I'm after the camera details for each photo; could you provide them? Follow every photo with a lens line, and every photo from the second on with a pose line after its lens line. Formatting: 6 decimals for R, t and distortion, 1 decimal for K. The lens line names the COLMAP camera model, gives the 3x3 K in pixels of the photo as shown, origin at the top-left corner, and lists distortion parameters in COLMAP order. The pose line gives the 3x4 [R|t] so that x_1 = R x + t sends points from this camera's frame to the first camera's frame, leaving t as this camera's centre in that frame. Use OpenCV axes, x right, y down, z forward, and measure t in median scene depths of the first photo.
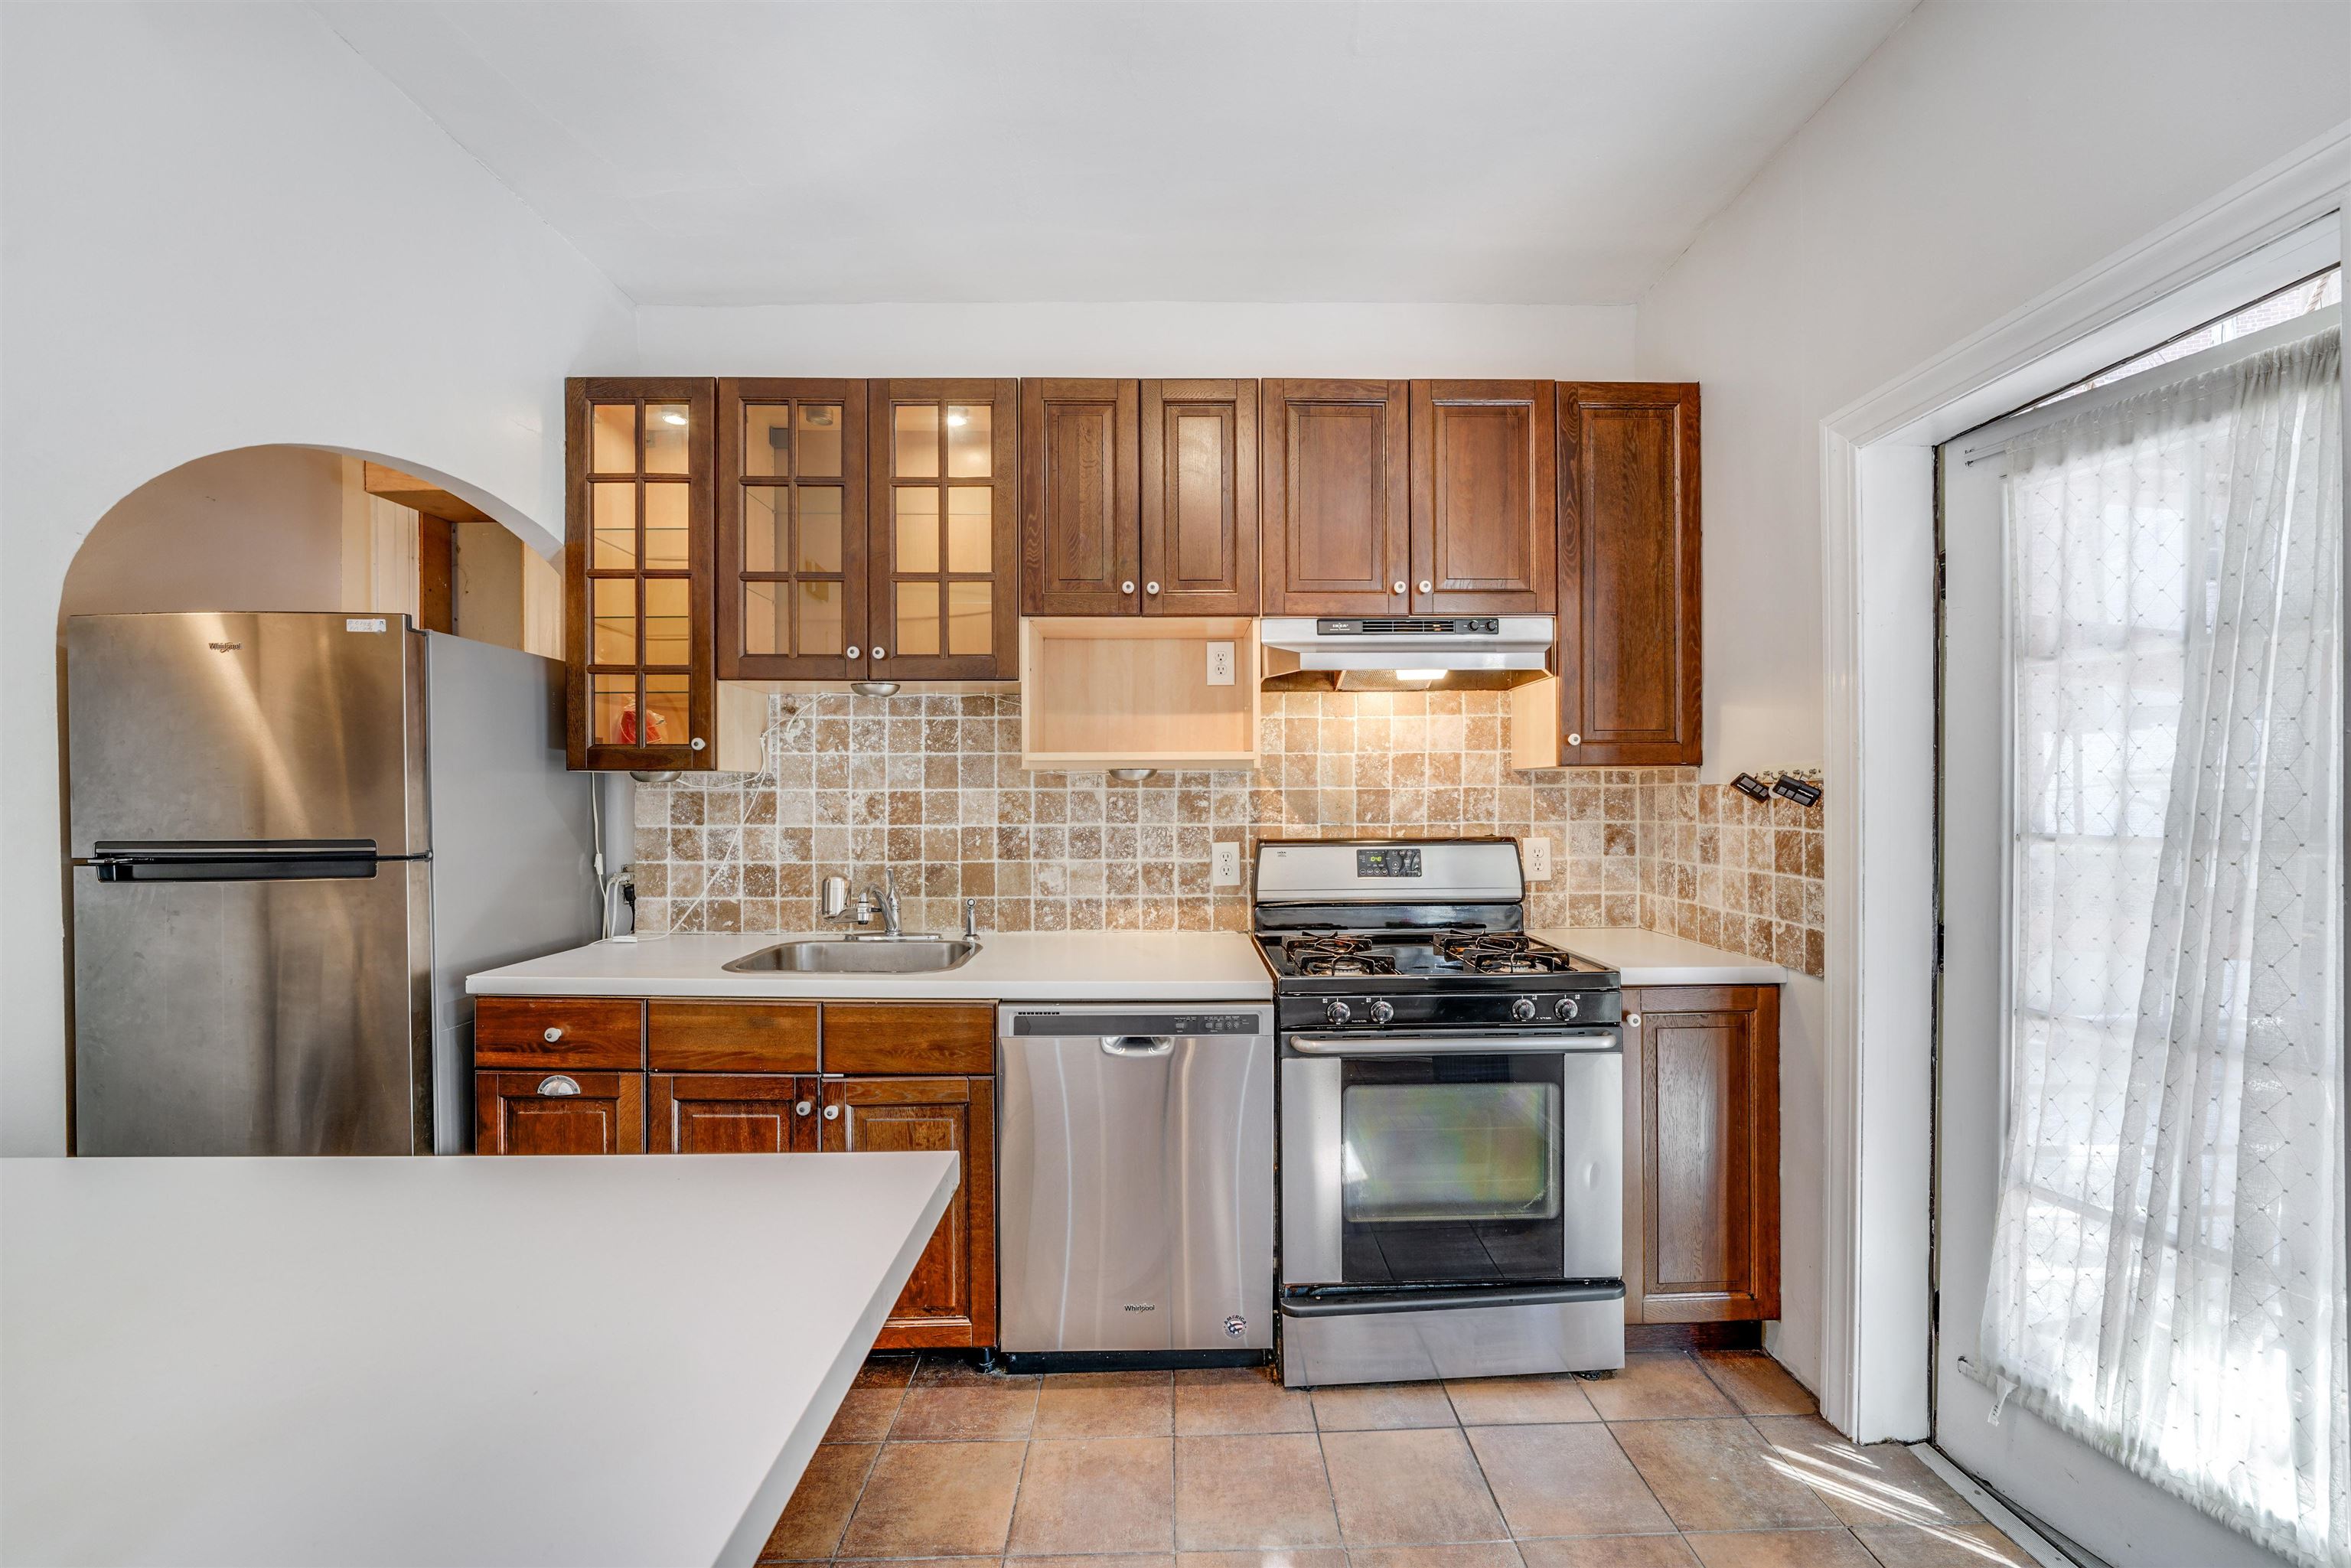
lens RADIAL K [[953.4, 0, 1176.3], [0, 953.4, 797.2], [0, 0, 1]] dist [-0.009584, 0.000230]
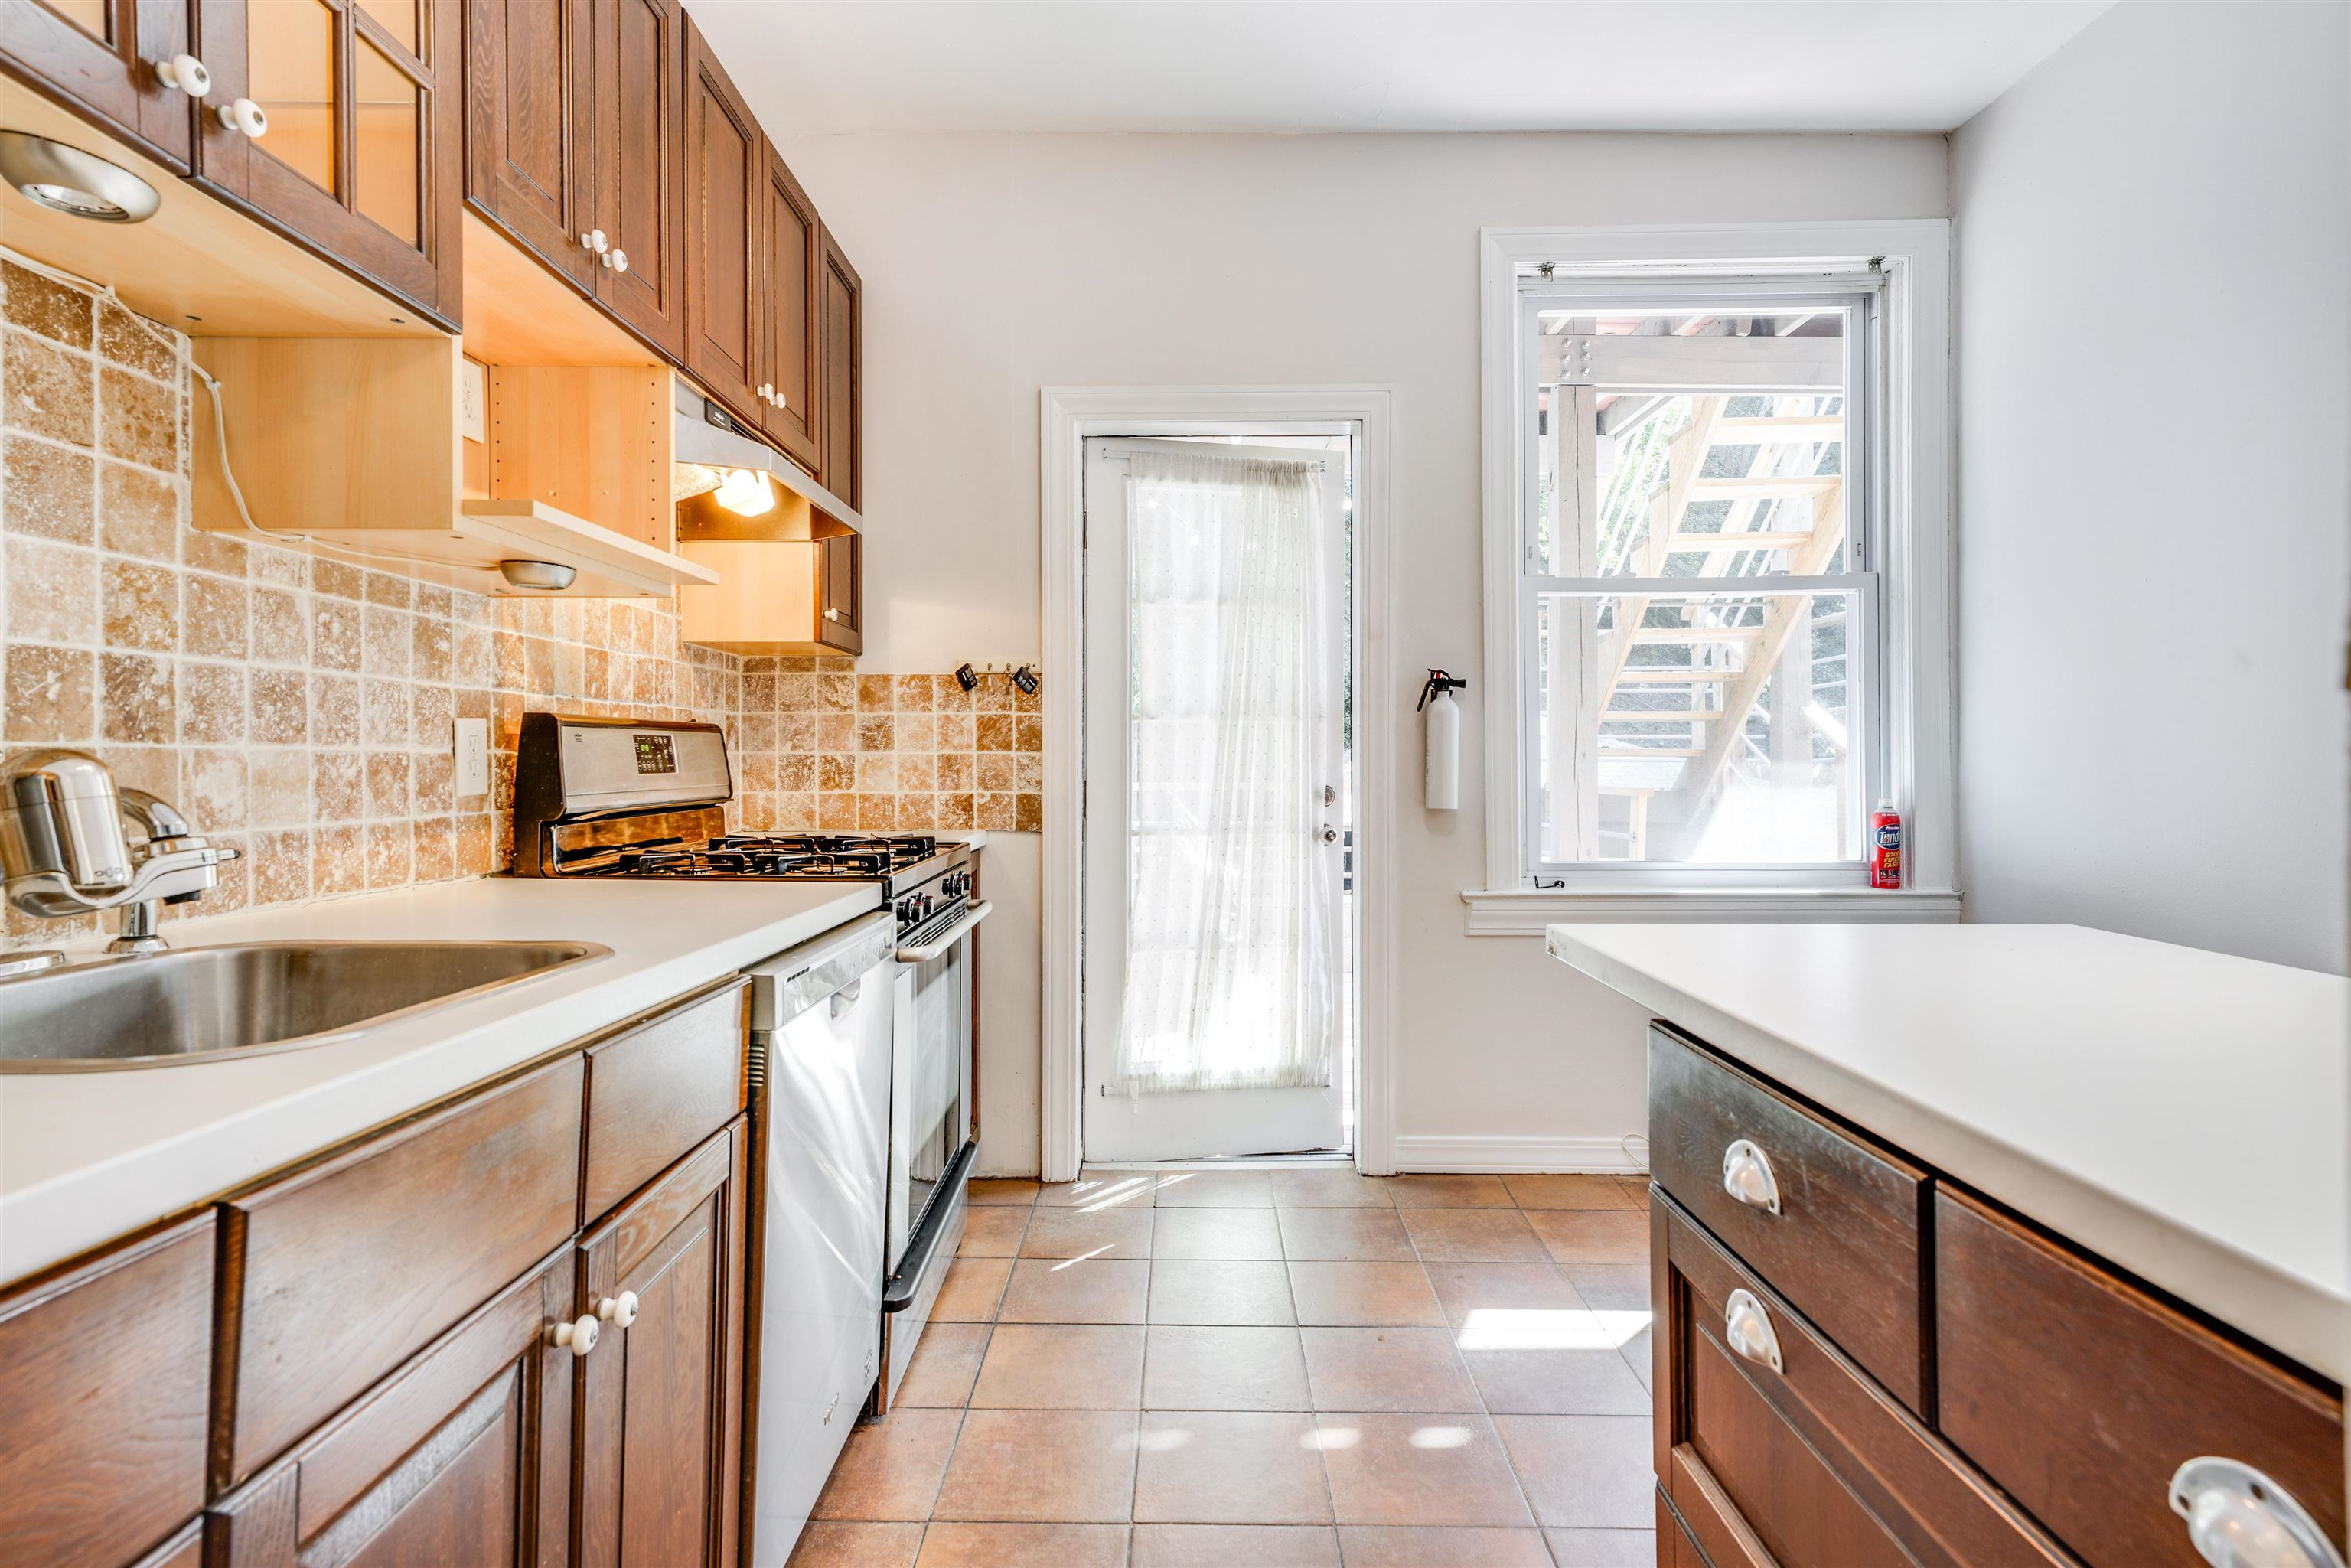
lens RADIAL K [[1211.2, 0, 1195.9], [0, 1211.2, 747.9], [0, 0, 1]] dist [0.016893, 0.000783]
pose [[0.003935, 0.014734, 0.999884, -0.668948], [0.003259, 0.999886, -0.014747, 0.077214], [-0.999987, 0.003316, 0.003887, 0.572754]]
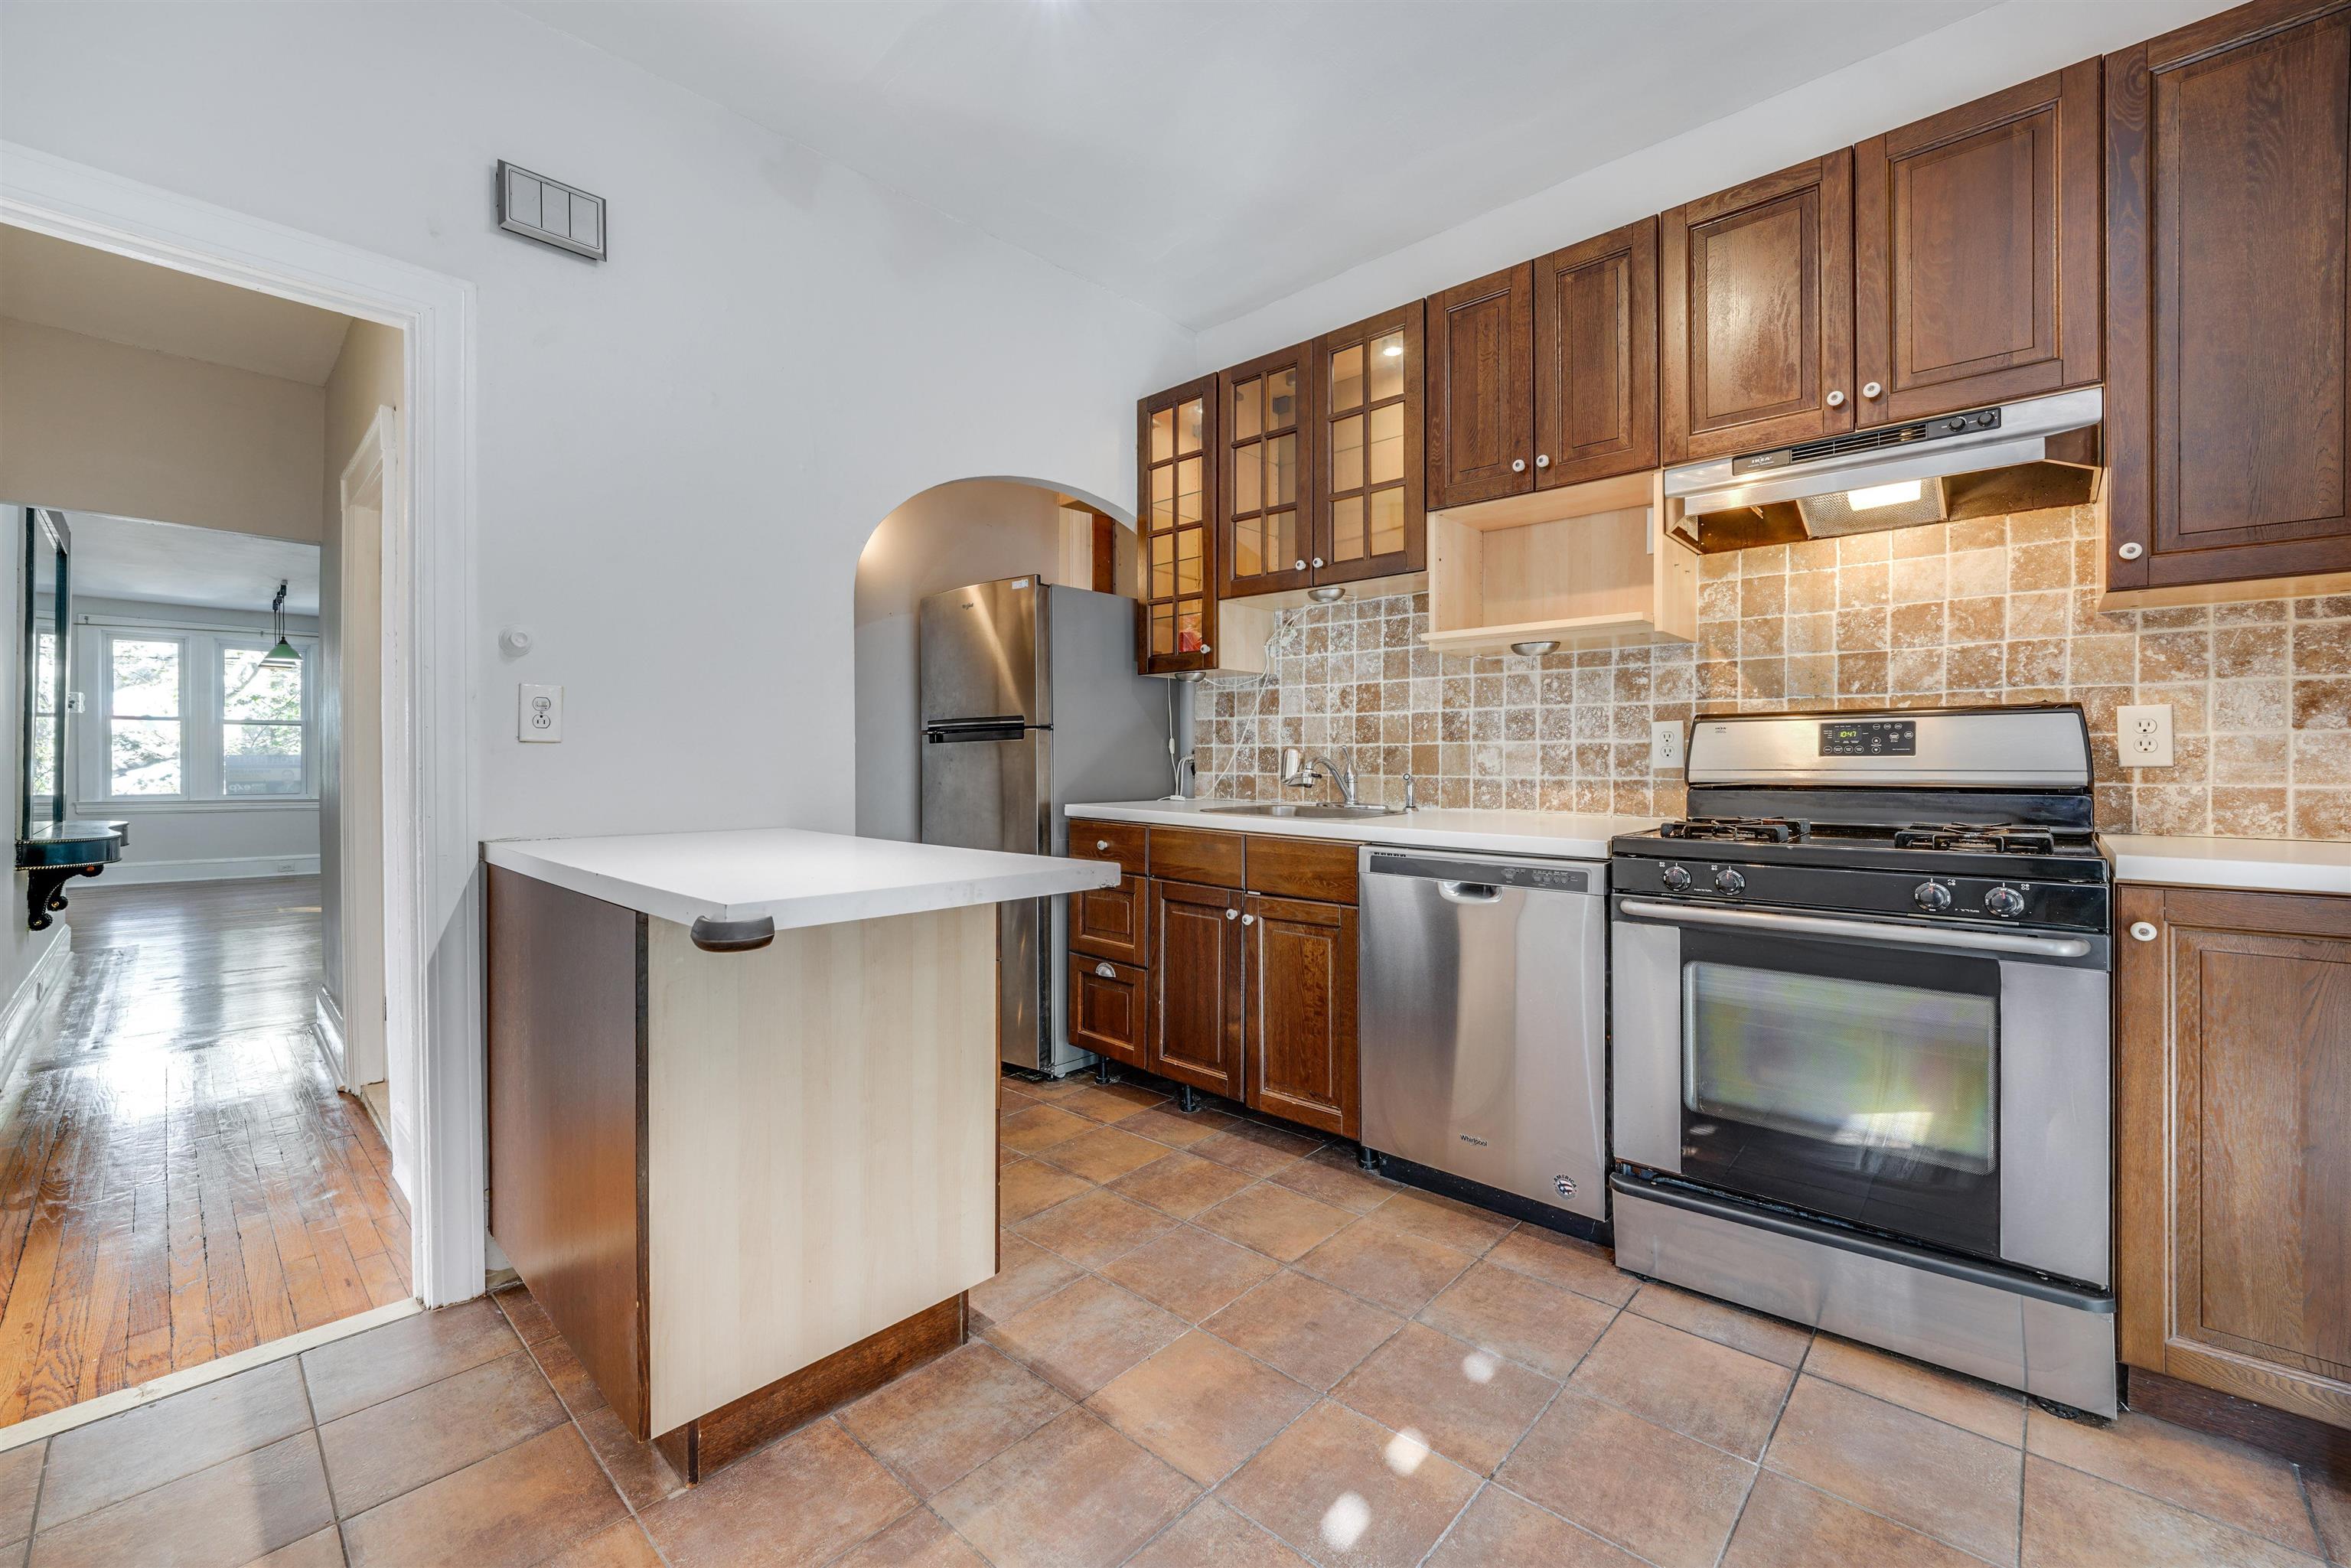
lens RADIAL K [[962.3, 0, 1168.4], [0, 962.3, 760.1], [0, 0, 1]] dist [-0.008725, 0.000453]
pose [[0.716320, 0.004971, -0.697754, 0.357246], [-0.005118, 0.999985, 0.001871, 0.086285], [0.697753, 0.002231, 0.716335, -0.005468]]
